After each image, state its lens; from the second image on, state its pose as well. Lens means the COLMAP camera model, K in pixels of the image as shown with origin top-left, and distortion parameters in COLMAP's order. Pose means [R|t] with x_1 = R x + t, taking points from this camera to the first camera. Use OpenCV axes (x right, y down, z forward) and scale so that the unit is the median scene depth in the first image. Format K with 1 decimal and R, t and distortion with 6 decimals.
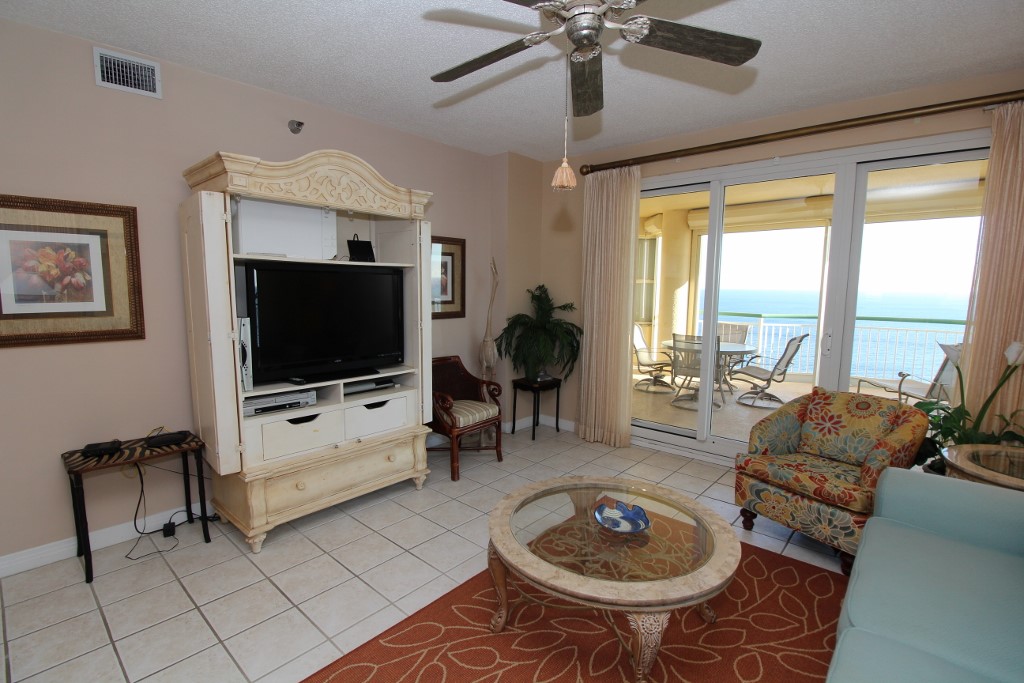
lens RADIAL K [[475.6, 0, 509.4], [0, 475.6, 341.7], [0, 0, 1]] dist [0.003761, -0.015546]
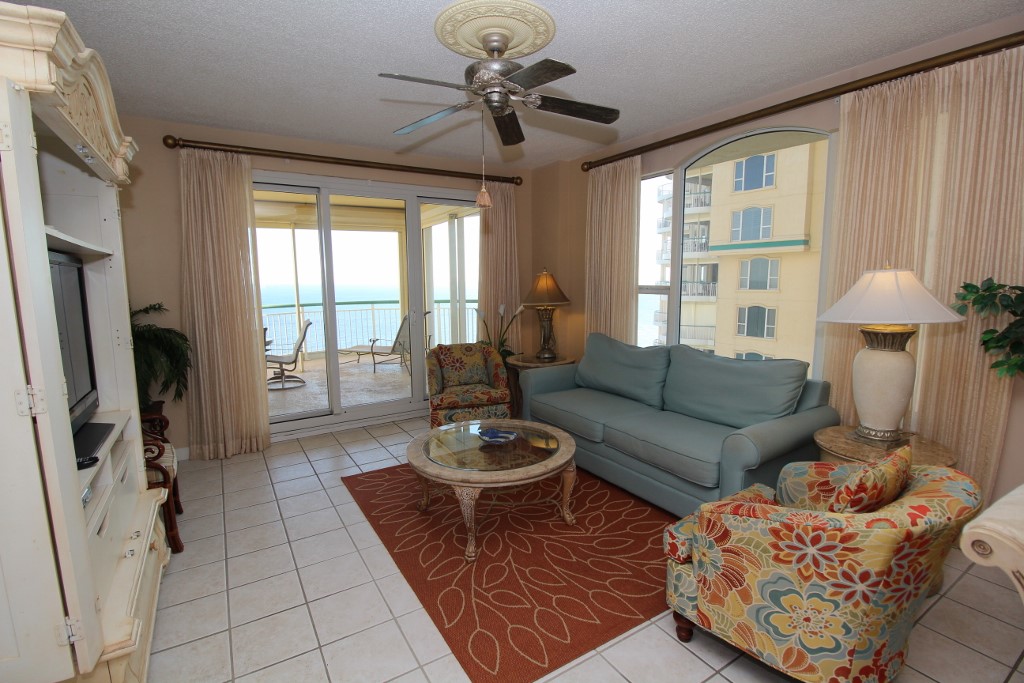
lens RADIAL K [[475.6, 0, 509.4], [0, 475.6, 341.7], [0, 0, 1]] dist [0.003761, -0.015546]
pose [[0.281683, -0.137059, 0.949668, -0.688743], [0.125138, 0.986539, 0.105263, -0.042345], [-0.951312, 0.089189, 0.295043, 0.313704]]
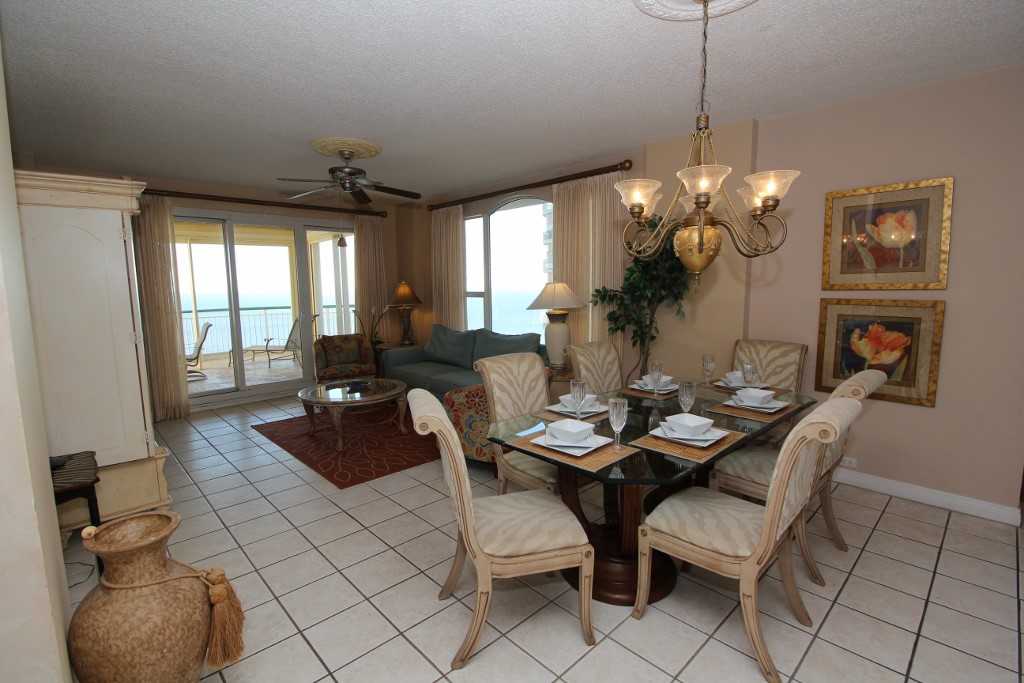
lens RADIAL K [[475.6, 0, 509.4], [0, 475.6, 341.7], [0, 0, 1]] dist [0.003761, -0.015546]
pose [[0.080655, -0.128049, 0.988483, -1.253999], [0.130608, 0.984521, 0.116879, -0.013605], [-0.988148, 0.119677, 0.096131, 0.002992]]
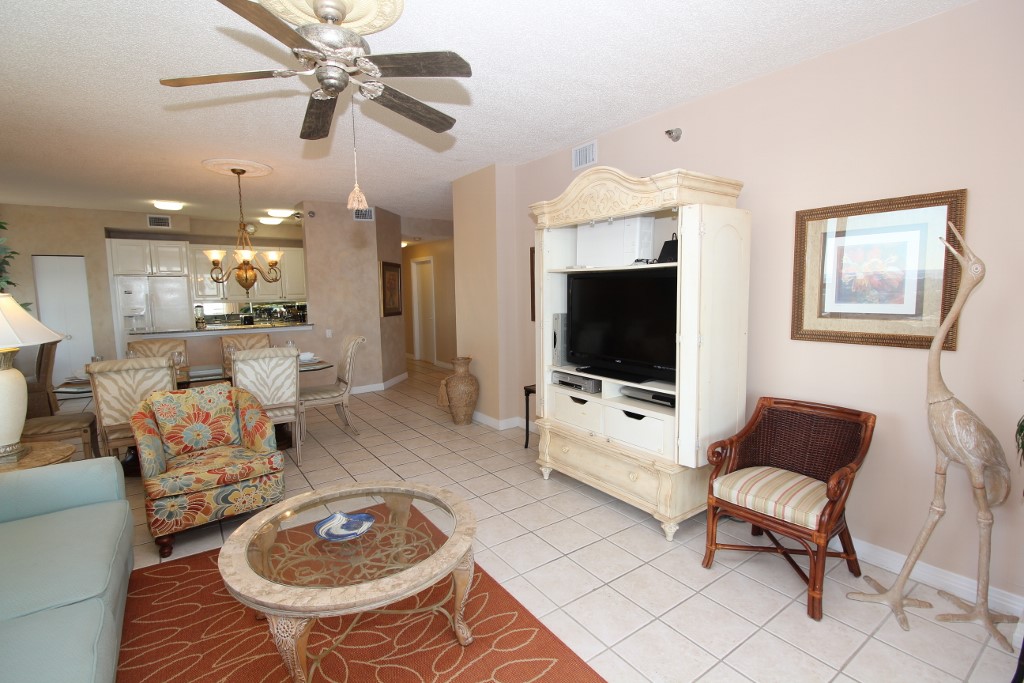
lens RADIAL K [[475.6, 0, 509.4], [0, 475.6, 341.7], [0, 0, 1]] dist [0.003761, -0.015546]
pose [[-0.218036, 0.103039, -0.970486, 0.664718], [-0.104956, 0.986168, 0.128285, -0.105294], [0.970281, 0.129829, -0.204206, 0.912644]]
